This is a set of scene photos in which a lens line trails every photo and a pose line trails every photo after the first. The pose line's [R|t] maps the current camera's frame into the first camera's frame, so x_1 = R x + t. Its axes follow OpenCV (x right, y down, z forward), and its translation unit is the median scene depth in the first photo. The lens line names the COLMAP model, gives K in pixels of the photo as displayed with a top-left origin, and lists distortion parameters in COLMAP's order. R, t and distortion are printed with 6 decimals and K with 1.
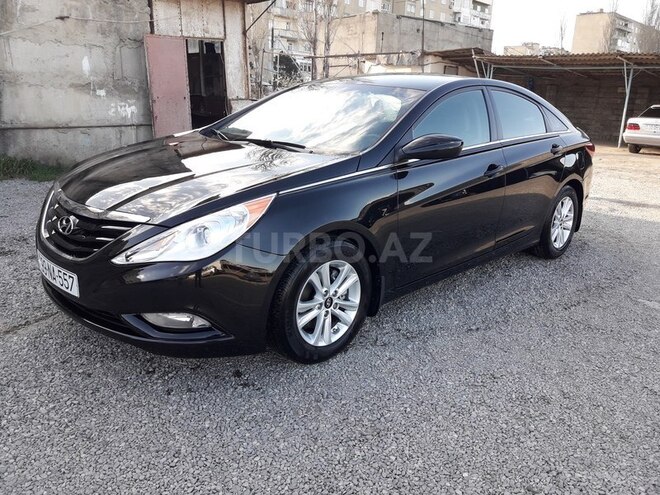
lens RADIAL K [[540.3, 0, 341.1], [0, 540.3, 247.5], [0, 0, 1]] dist [-0.002962, 0.003897]
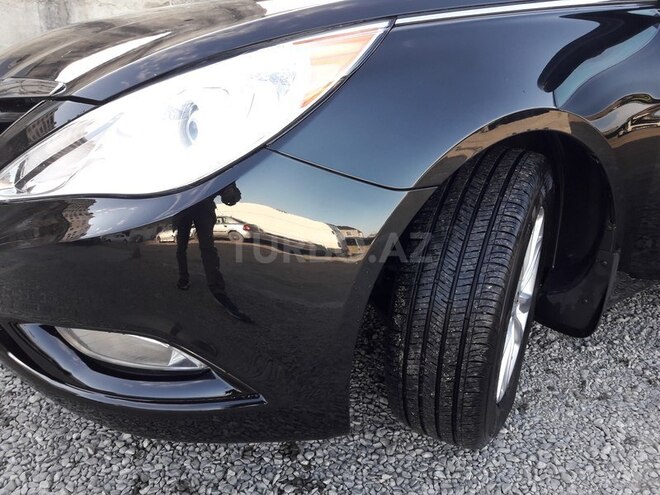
lens RADIAL K [[545.2, 0, 330.0], [0, 545.2, 247.5], [0, 0, 1]] dist [-0.004573, -0.036311]
pose [[0.975924, 0.043425, -0.213746, -0.071968], [-0.029004, 0.997115, 0.070146, 0.029100], [0.216175, -0.062258, 0.974368, 0.616665]]
